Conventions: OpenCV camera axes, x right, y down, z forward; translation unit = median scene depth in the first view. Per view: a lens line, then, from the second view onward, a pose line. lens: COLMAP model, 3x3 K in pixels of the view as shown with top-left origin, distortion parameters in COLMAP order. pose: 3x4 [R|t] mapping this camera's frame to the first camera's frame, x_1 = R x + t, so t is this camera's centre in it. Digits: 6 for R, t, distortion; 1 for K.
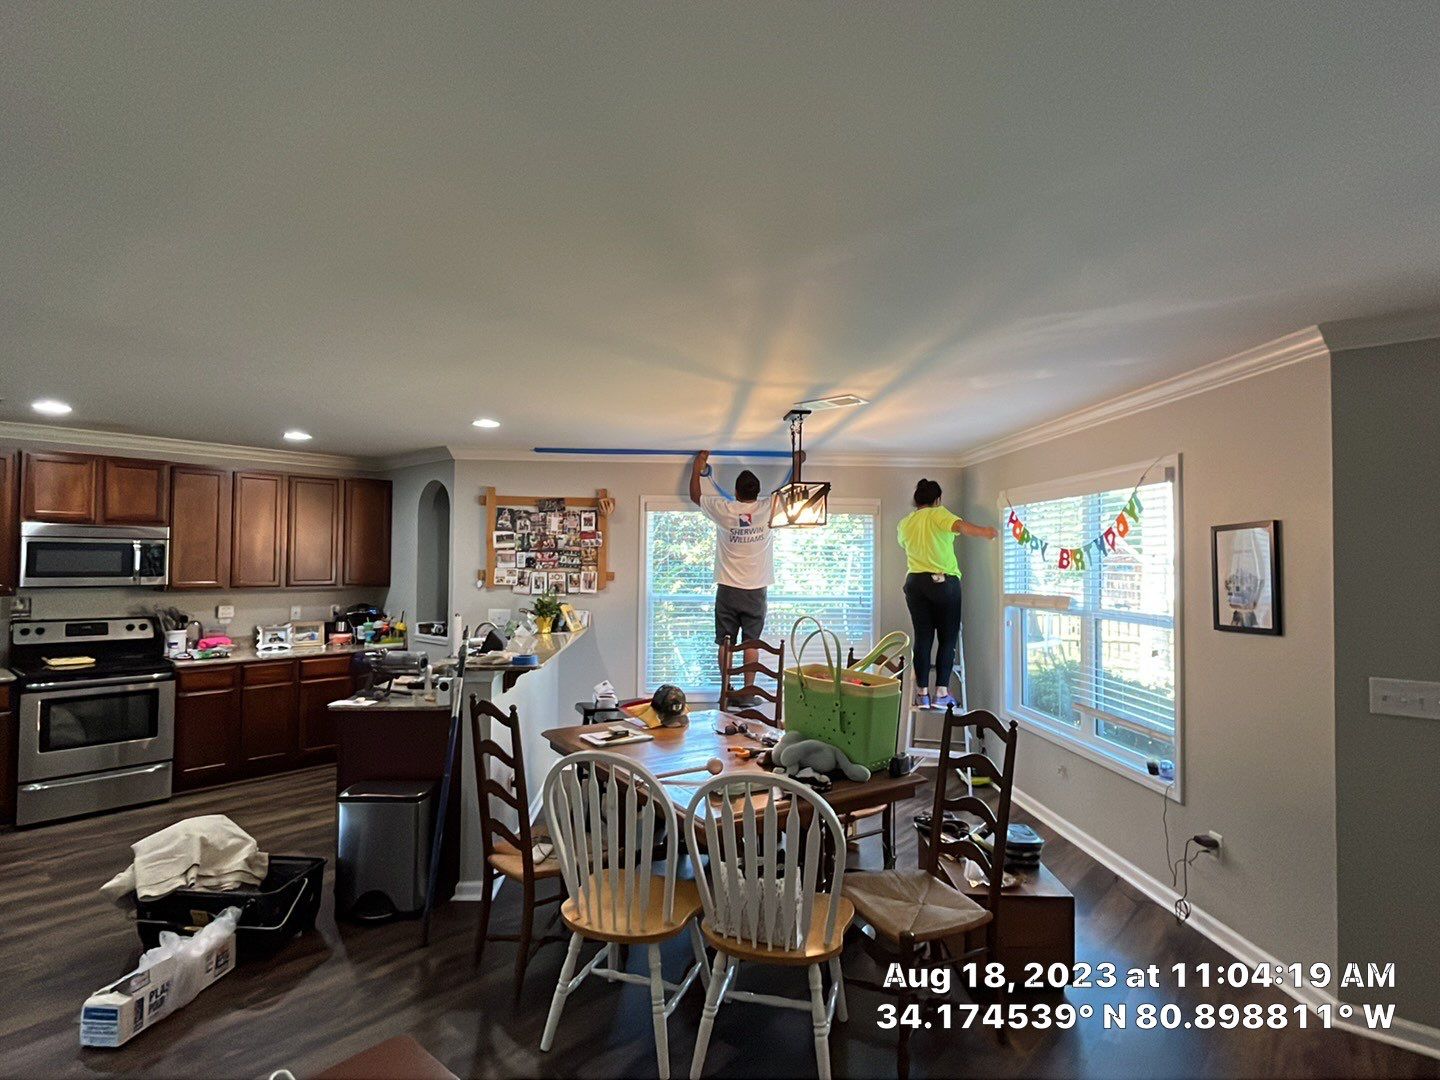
lens RADIAL K [[757.8, 0, 720.0], [0, 757.8, 540.0], [0, 0, 1]] dist [-0.001722, -0.001057]
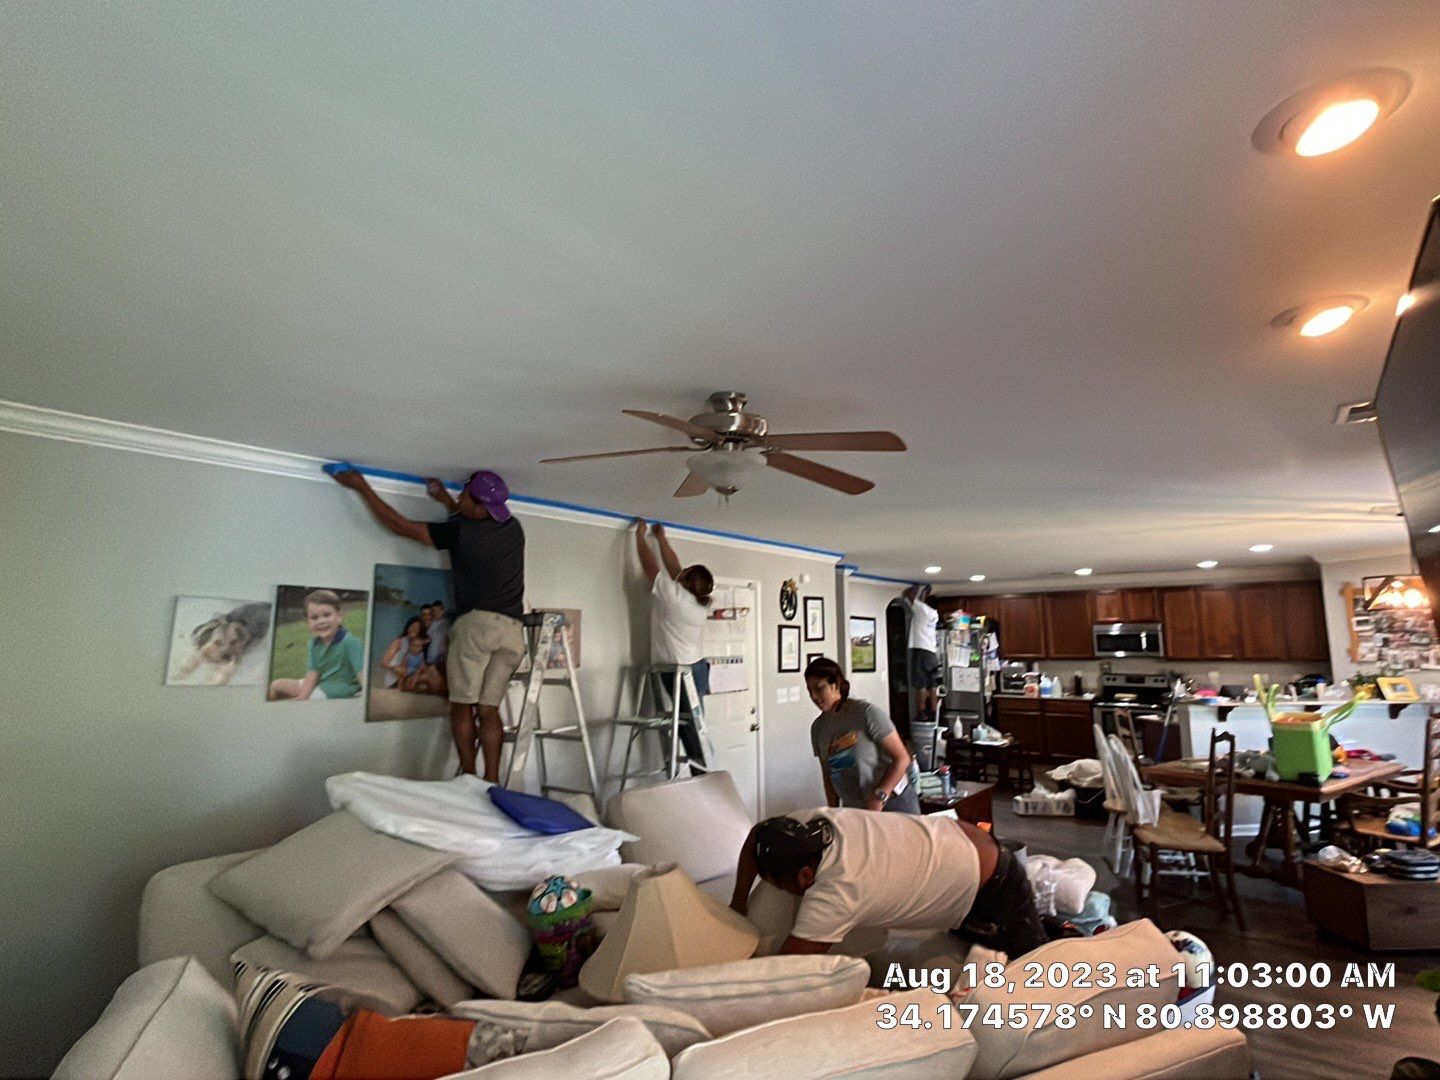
lens RADIAL K [[757.8, 0, 720.0], [0, 757.8, 540.0], [0, 0, 1]] dist [-0.001722, -0.001057]
pose [[0.052418, -0.141315, -0.988576, 0.918510], [0.035017, 0.989588, -0.139603, 0.000127], [0.998011, -0.027299, 0.056821, -0.115609]]
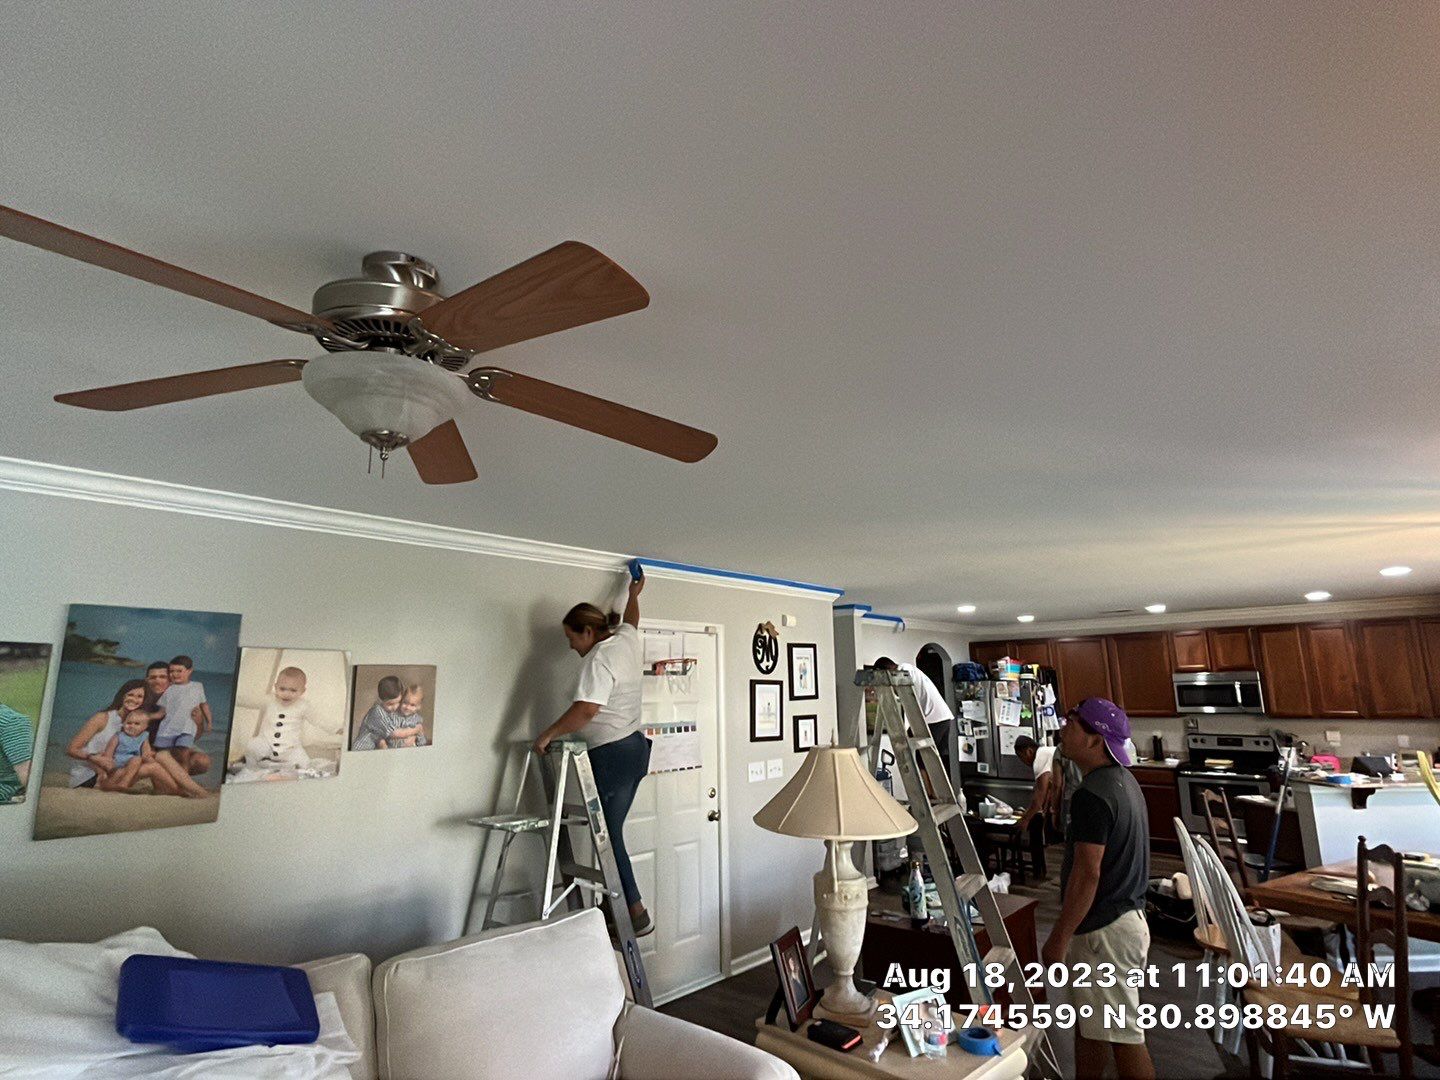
lens RADIAL K [[757.8, 0, 720.0], [0, 757.8, 540.0], [0, 0, 1]] dist [-0.001722, -0.001057]
pose [[-0.031422, -0.203035, -0.978667, 0.691206], [0.041910, 0.978022, -0.204247, -0.010122], [0.998627, -0.047434, -0.022222, 0.025068]]
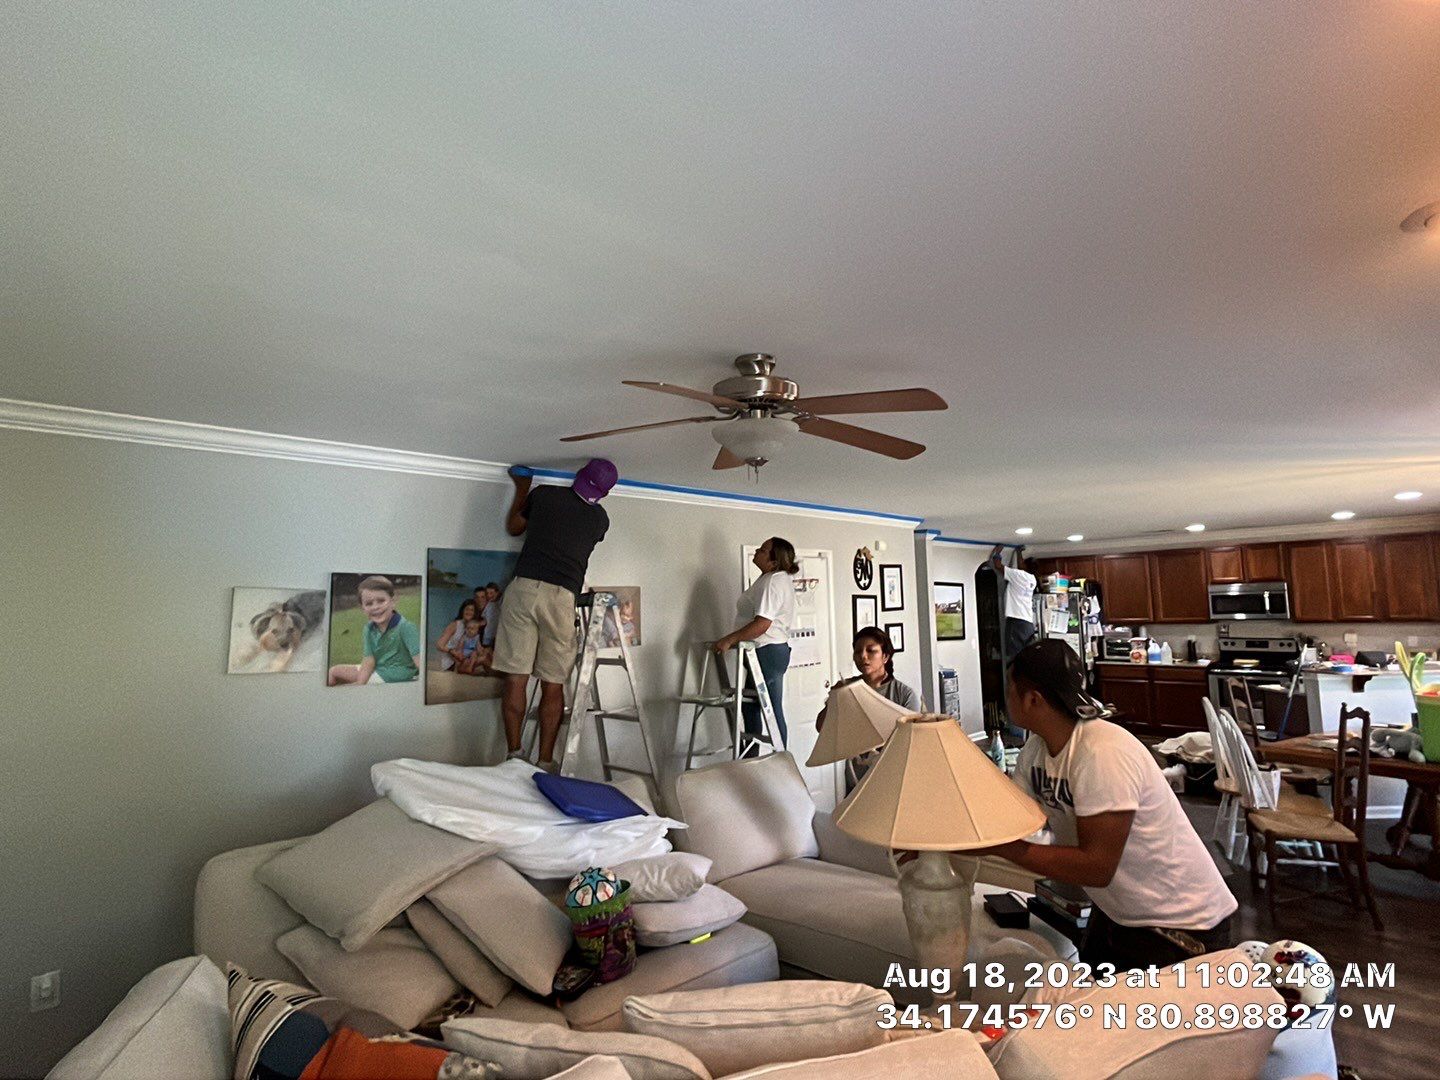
lens RADIAL K [[757.8, 0, 720.0], [0, 757.8, 540.0], [0, 0, 1]] dist [-0.001722, -0.001057]
pose [[-0.073293, -0.096980, -0.992584, 0.886679], [0.053805, 0.993427, -0.101035, -0.008424], [0.995858, -0.060811, -0.067594, -0.078526]]
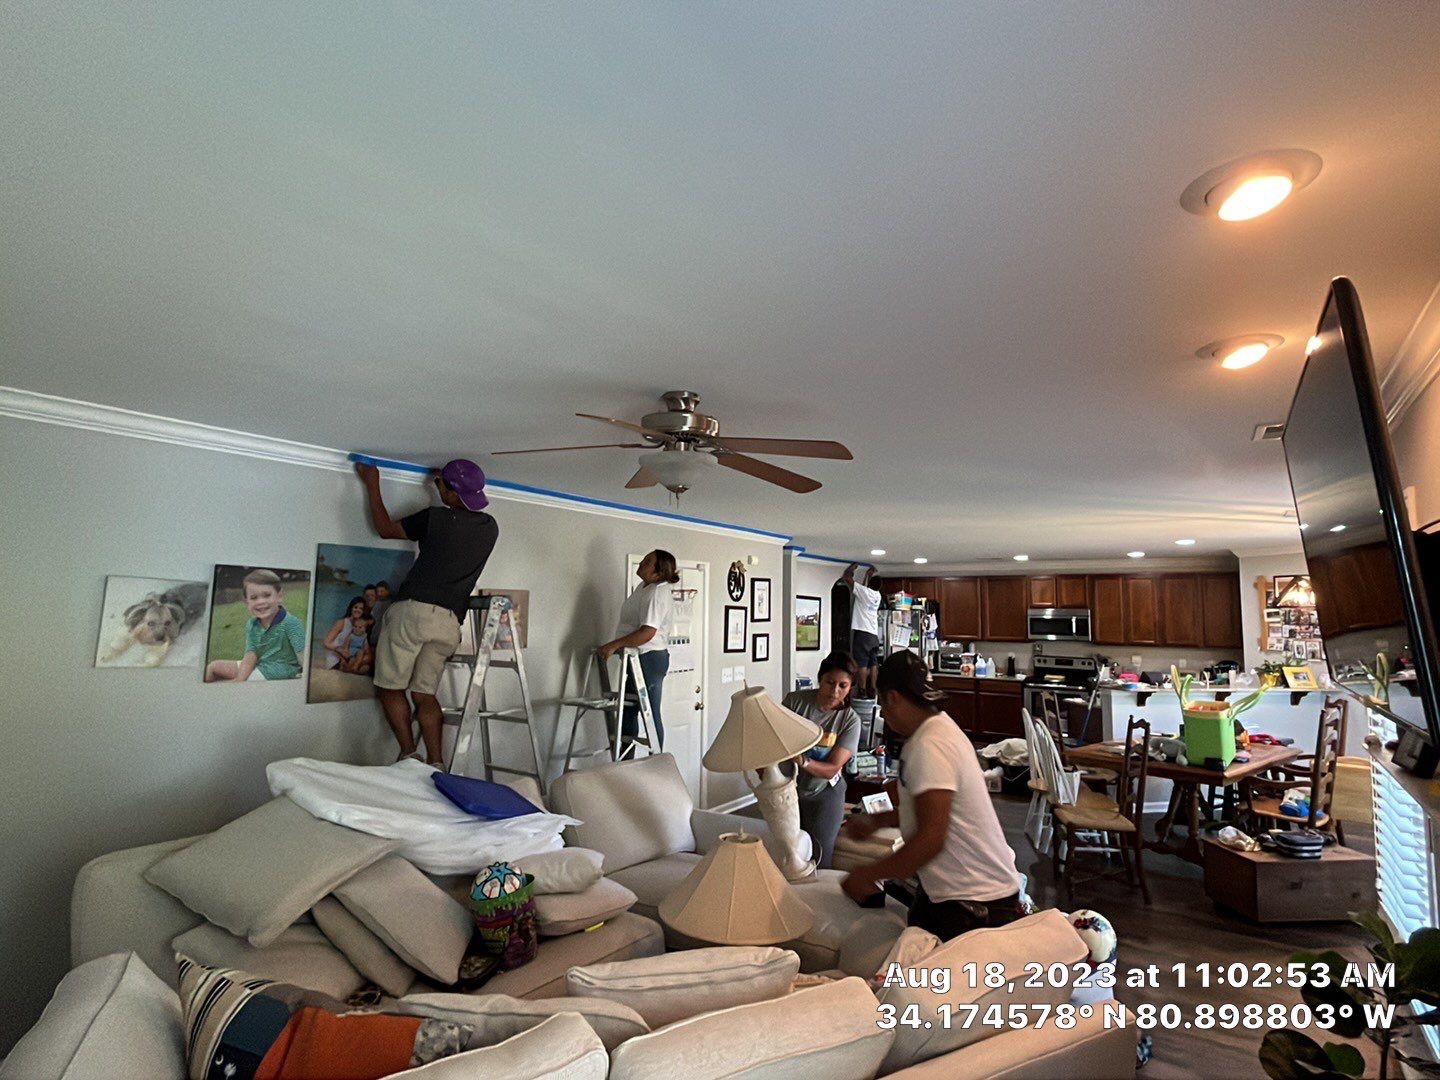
lens RADIAL K [[757.8, 0, 720.0], [0, 757.8, 540.0], [0, 0, 1]] dist [-0.001722, -0.001057]
pose [[0.120711, -0.099248, -0.987714, 0.929807], [0.014558, 0.995060, -0.098206, -0.016096], [0.992581, -0.002525, 0.121560, -0.115352]]
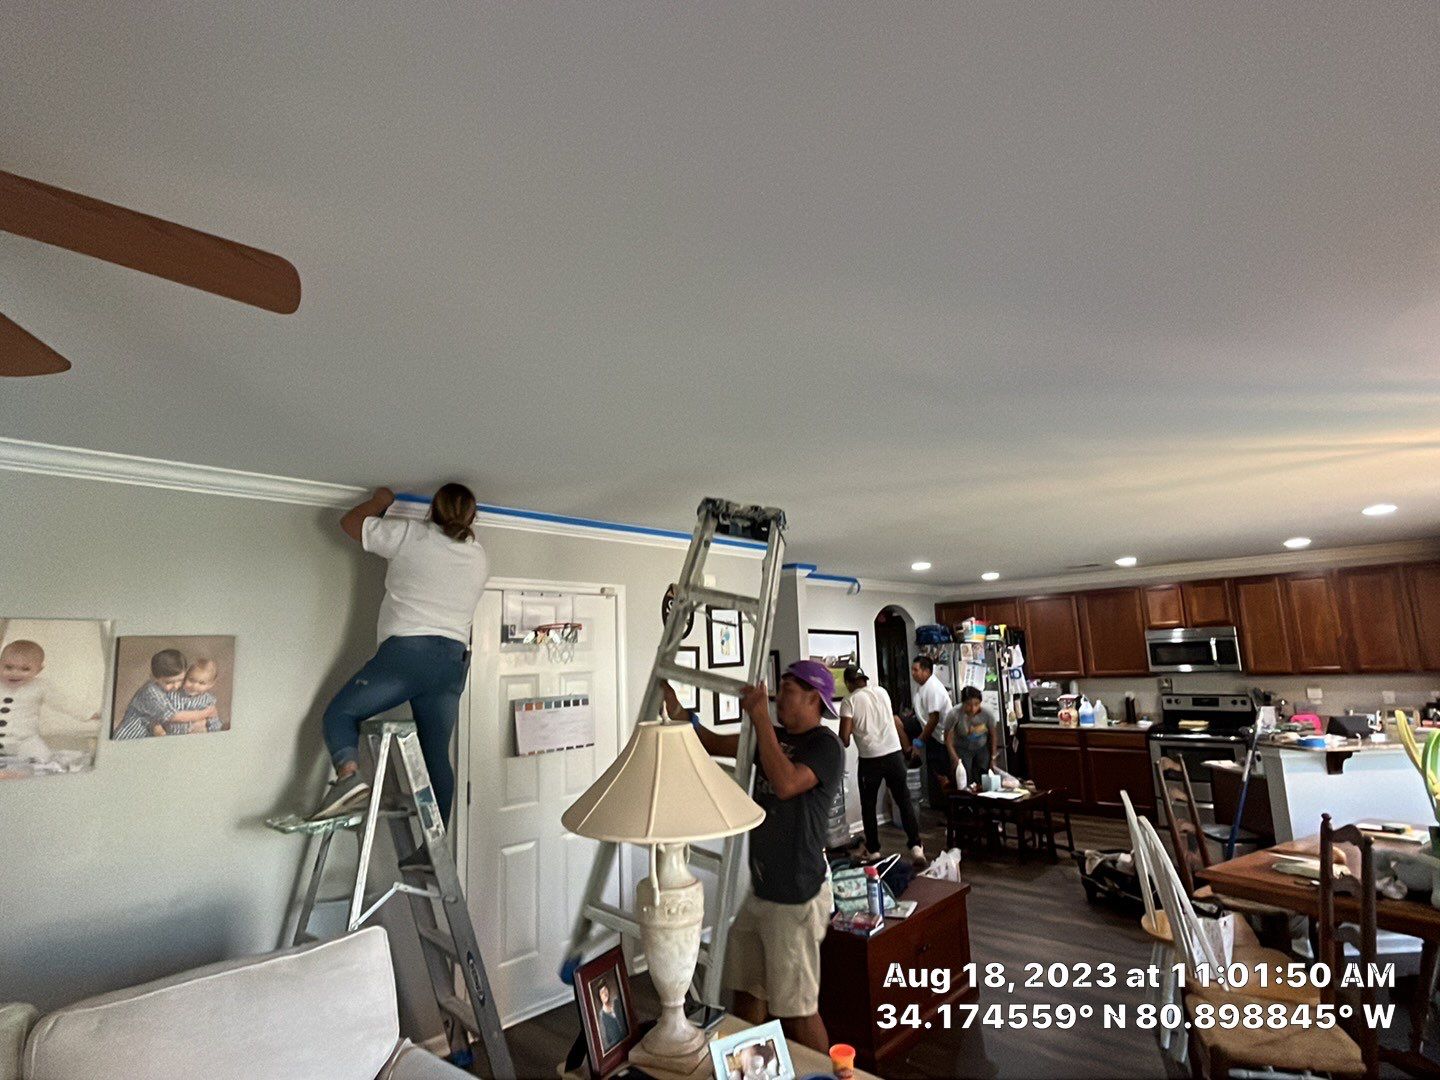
lens RADIAL K [[757.8, 0, 720.0], [0, 757.8, 540.0], [0, 0, 1]] dist [-0.001722, -0.001057]
pose [[-0.032248, -0.165251, -0.985724, 0.586858], [0.064078, 0.983866, -0.167036, -0.002529], [0.997424, -0.068550, -0.021138, 0.122340]]
